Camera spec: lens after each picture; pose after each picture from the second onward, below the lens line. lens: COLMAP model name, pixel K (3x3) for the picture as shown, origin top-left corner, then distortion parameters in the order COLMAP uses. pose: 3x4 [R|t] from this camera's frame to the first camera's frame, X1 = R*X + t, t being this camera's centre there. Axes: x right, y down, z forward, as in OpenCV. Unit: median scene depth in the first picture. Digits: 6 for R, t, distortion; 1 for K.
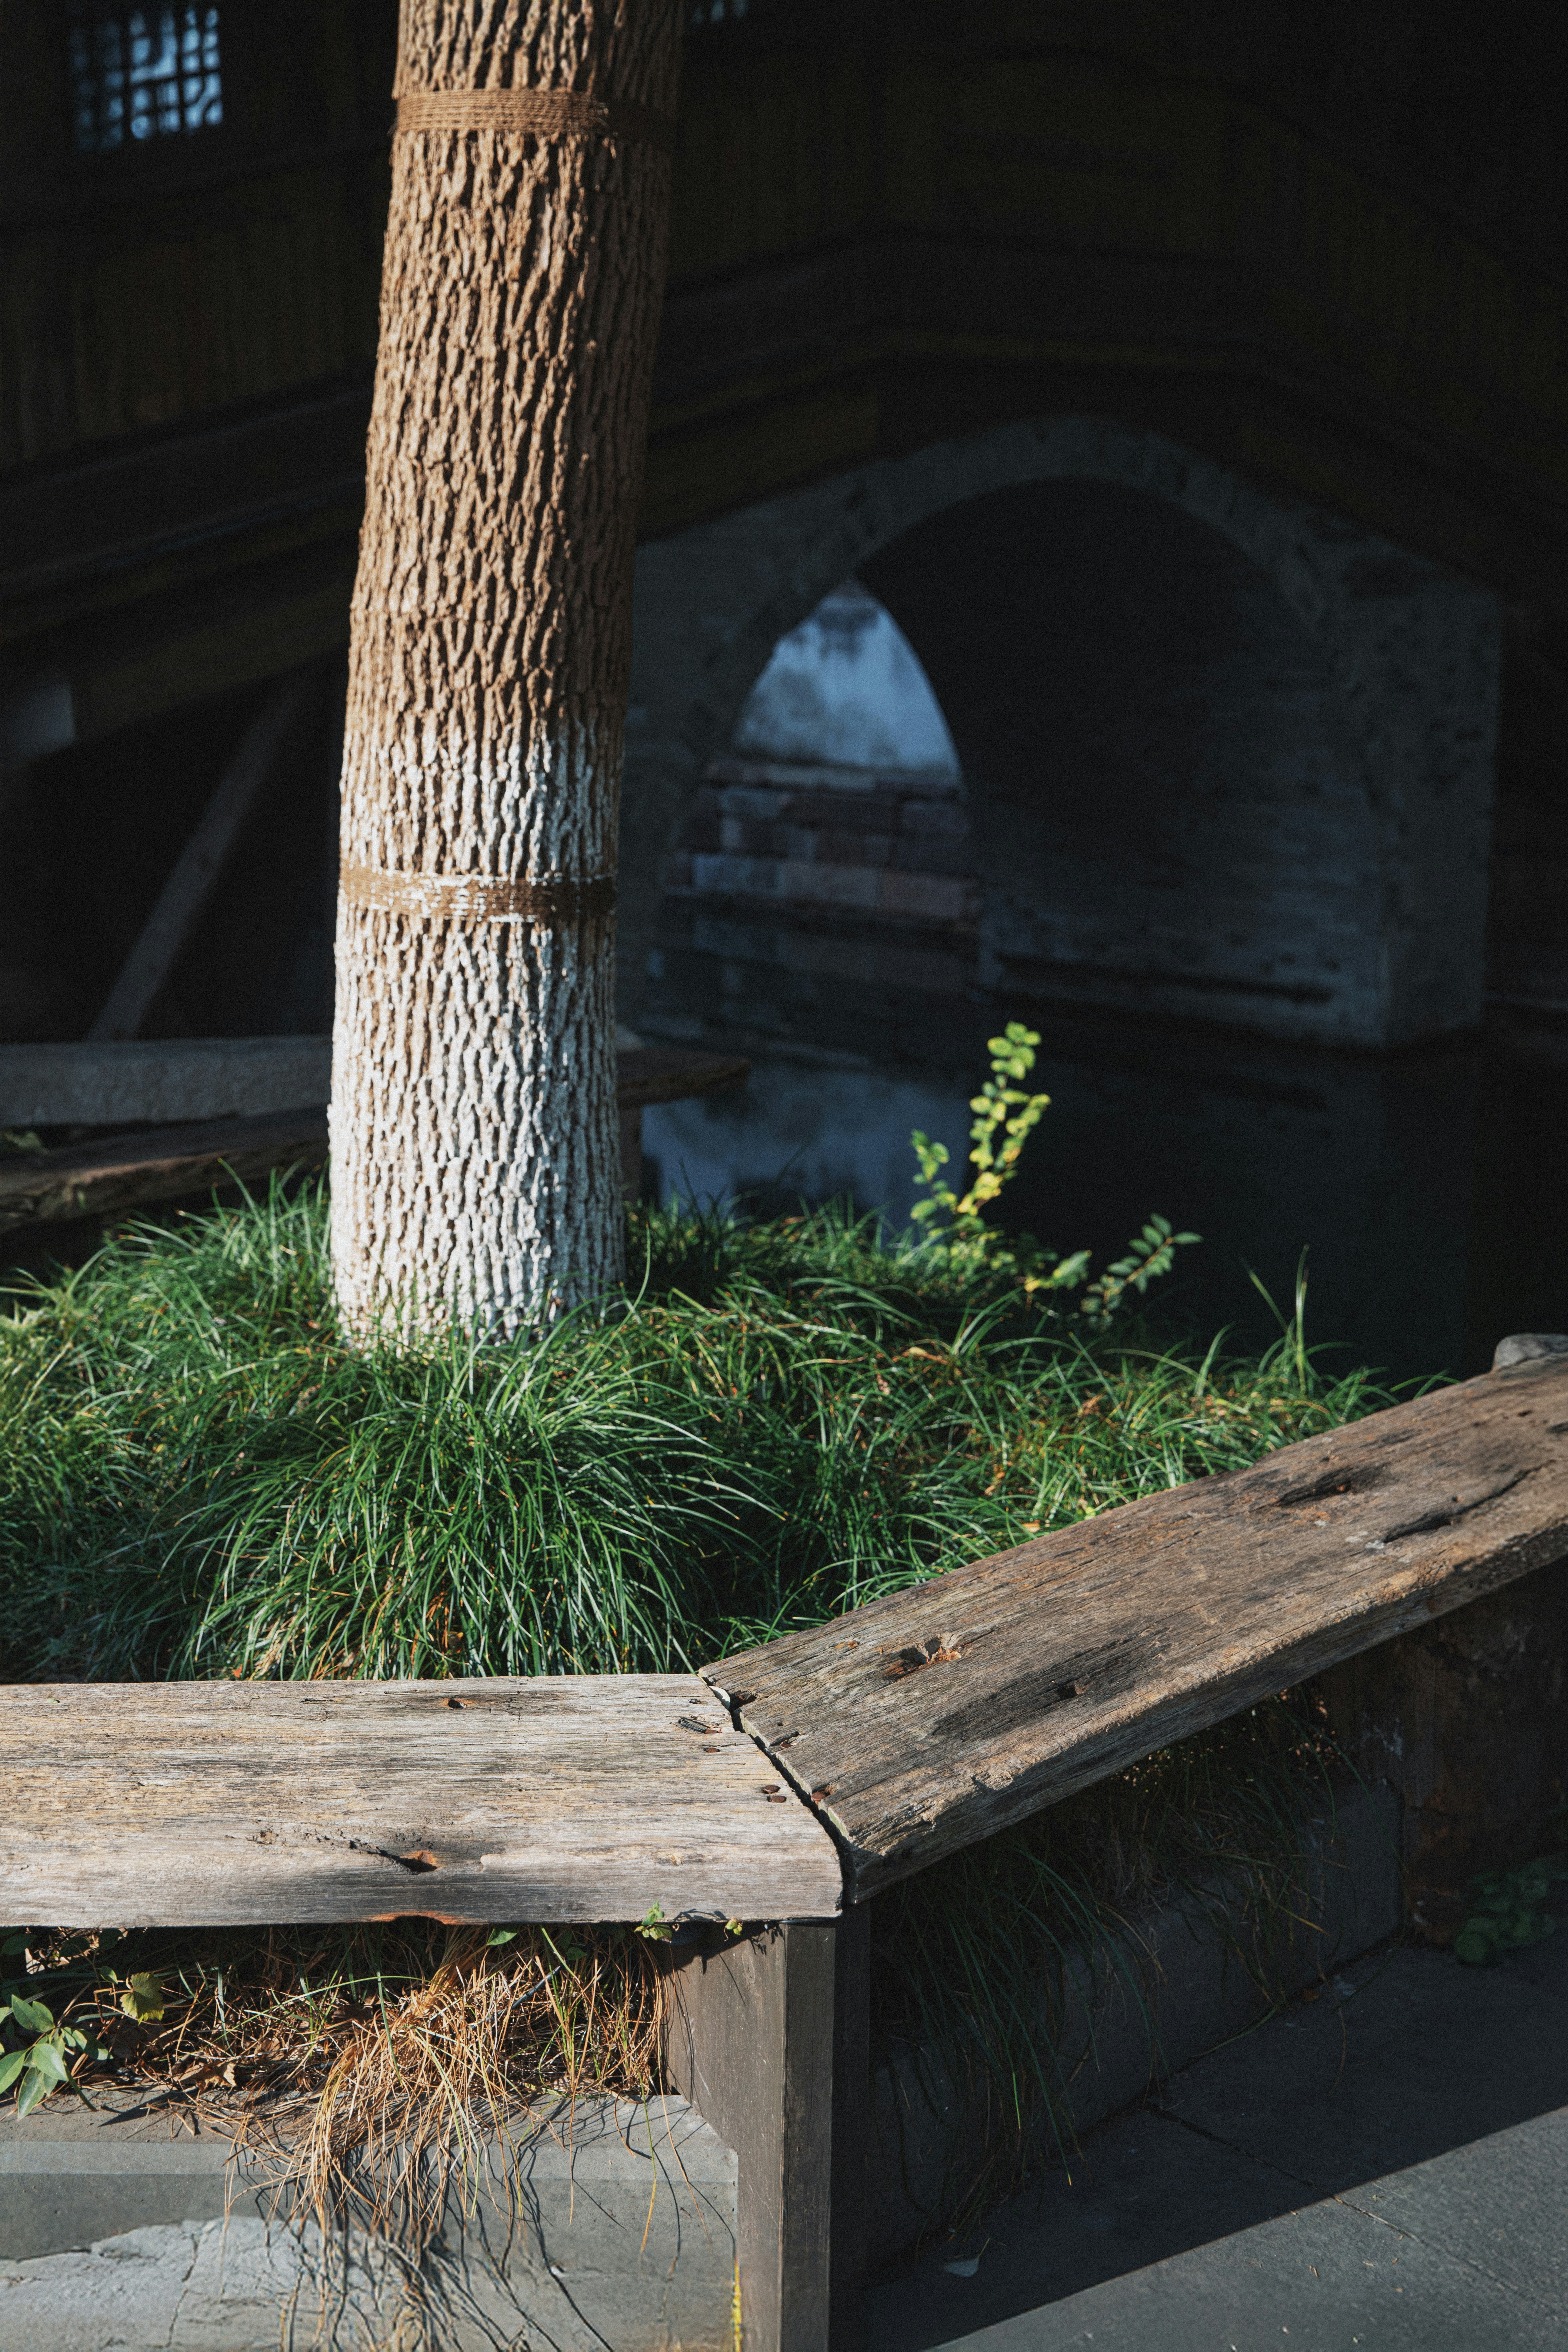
lens RADIAL K [[2803.4, 0, 777.7], [0, 2803.4, 1181.8], [0, 0, 1]] dist [0.063946, 0.000000]
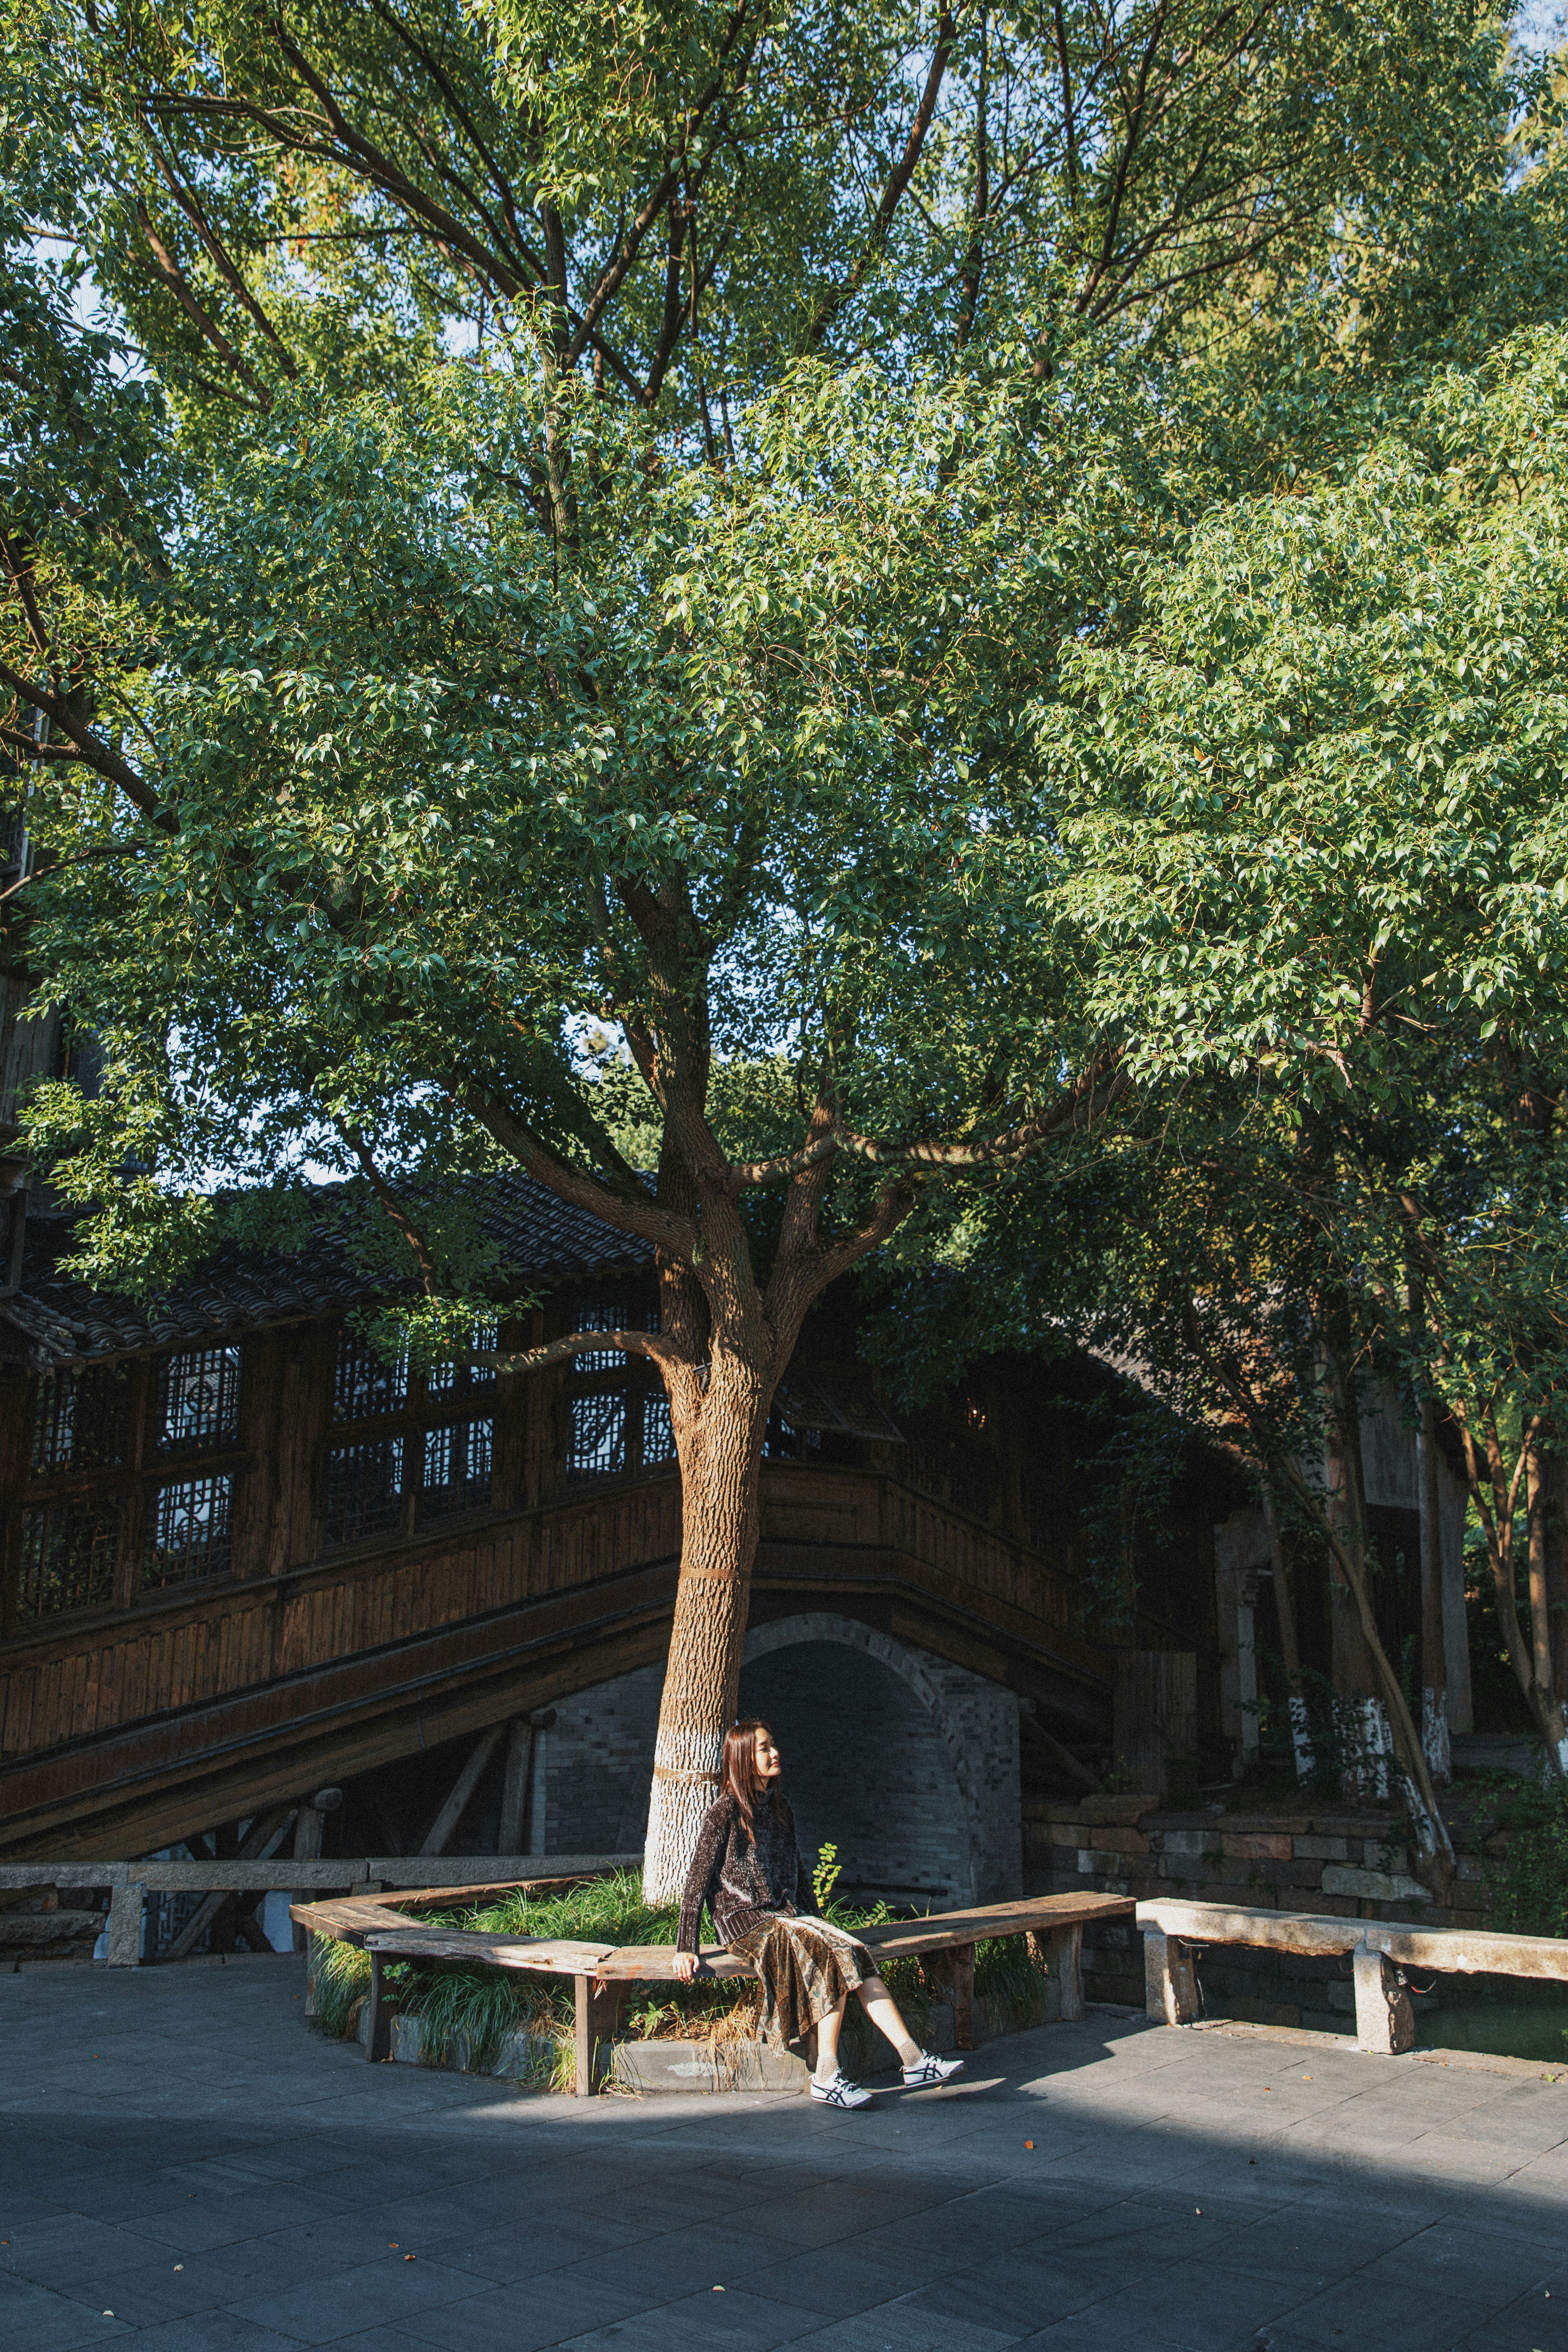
lens RADIAL K [[1966.1, 0, 769.4], [0, 1966.1, 1173.1], [0, 0, 1]] dist [-0.050835, 0.030437]
pose [[0.994974, 0.032604, 0.094680, -0.092580], [0.013061, 0.895175, -0.445523, 0.109370], [-0.099281, 0.444520, 0.890250, -0.536412]]
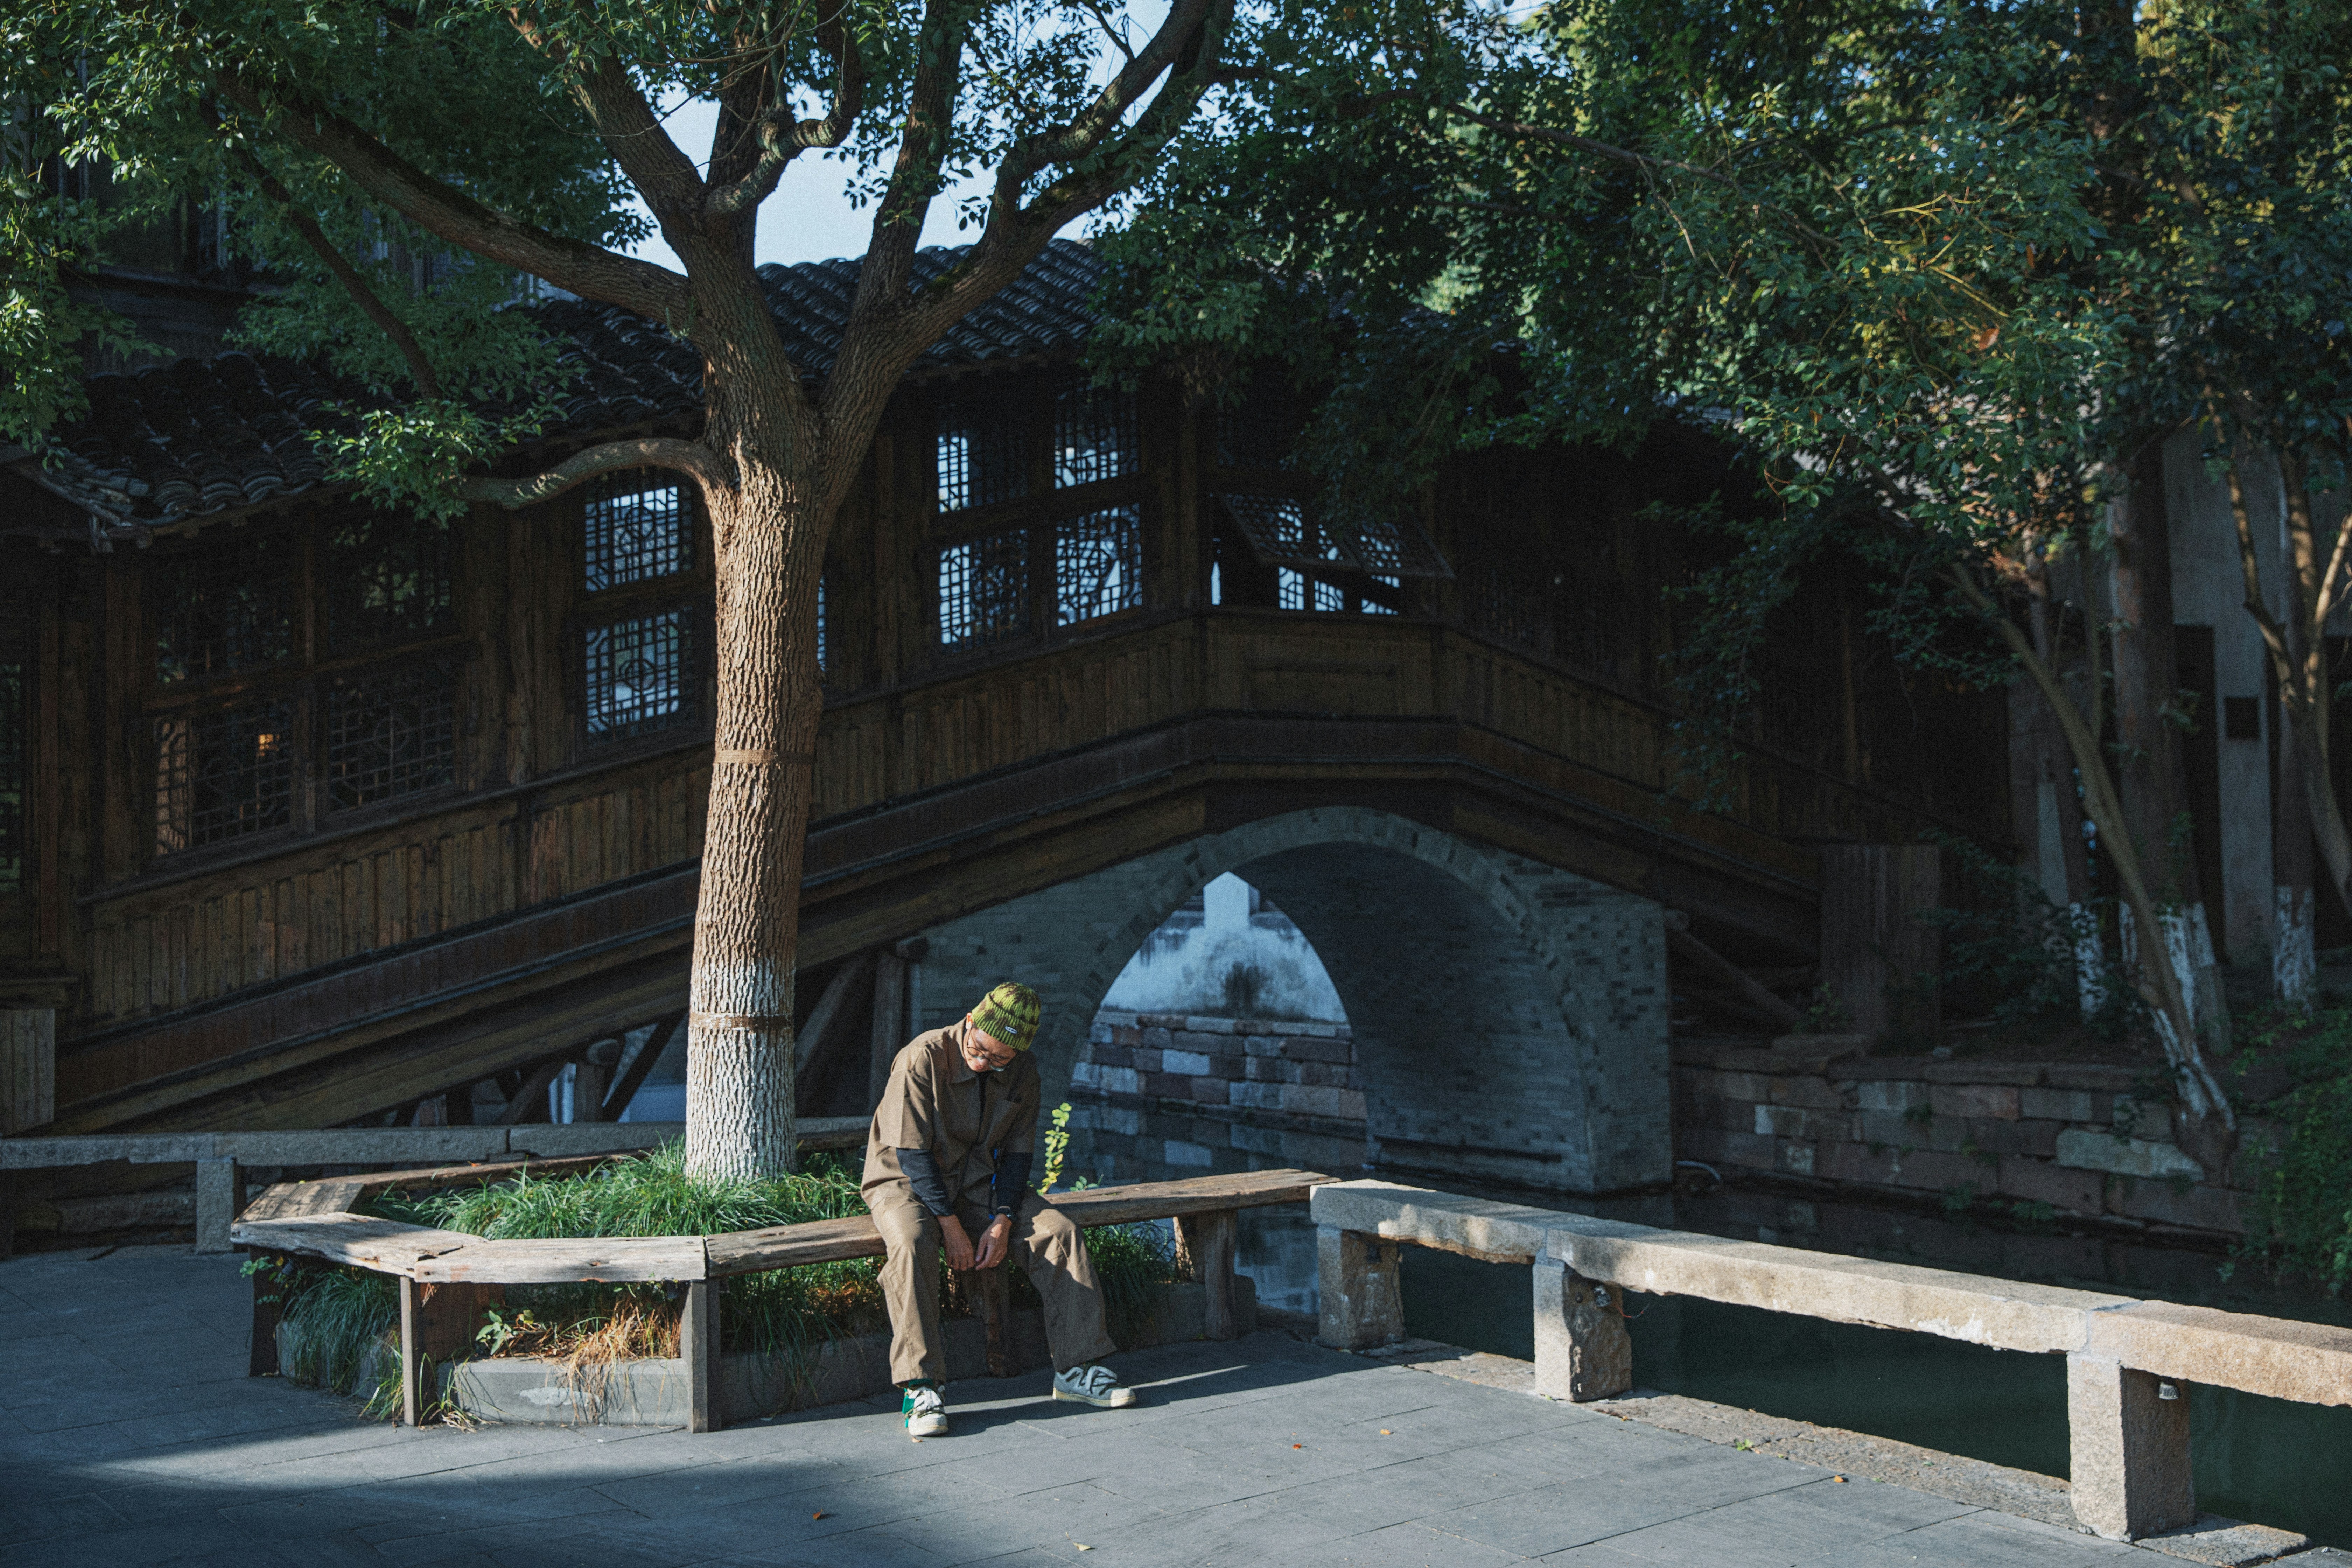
lens RADIAL K [[2419.7, 0, 1177.2], [0, 2419.7, 786.1], [0, 0, 1]] dist [0.024528, 0.000000]
pose [[0.987427, -0.024122, -0.156226, 0.232983], [-0.016435, 0.967267, -0.253230, 0.089569], [0.157221, 0.252614, 0.954708, -0.418714]]
